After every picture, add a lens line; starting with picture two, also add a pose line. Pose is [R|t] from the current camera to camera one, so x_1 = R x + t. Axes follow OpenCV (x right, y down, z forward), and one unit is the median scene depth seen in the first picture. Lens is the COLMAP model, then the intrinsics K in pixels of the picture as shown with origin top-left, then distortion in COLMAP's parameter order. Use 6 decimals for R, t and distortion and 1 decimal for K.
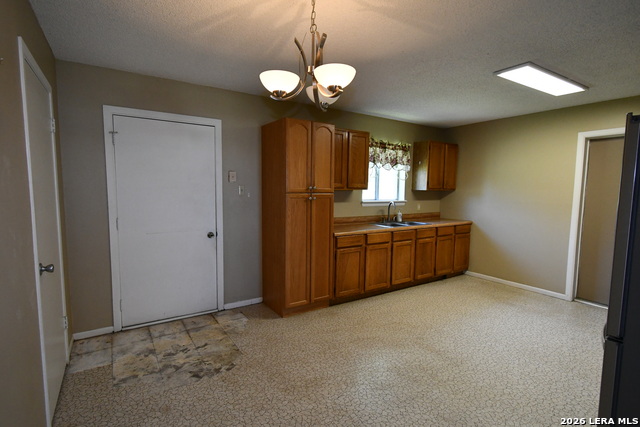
lens RADIAL K [[317.2, 0, 320.0], [0, 317.2, 213.5], [0, 0, 1]] dist [-0.002679, -0.000727]
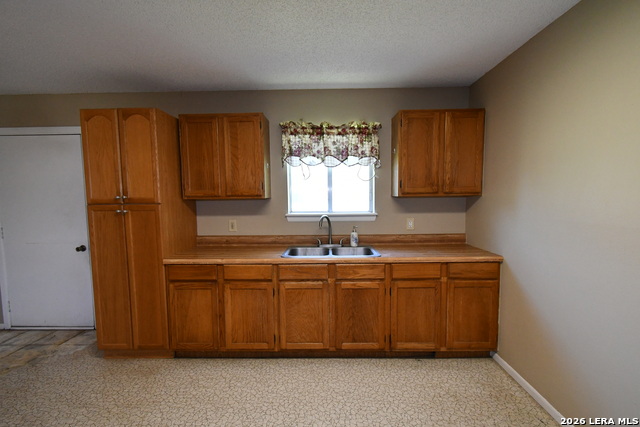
lens RADIAL K [[286.1, 0, 317.2], [0, 286.1, 216.1], [0, 0, 1]] dist [0.001832, -0.000184]
pose [[0.826708, 0.020842, -0.562245, 0.545272], [-0.026701, 0.999641, -0.002205, -0.034774], [0.561997, 0.016835, 0.826968, 0.515112]]
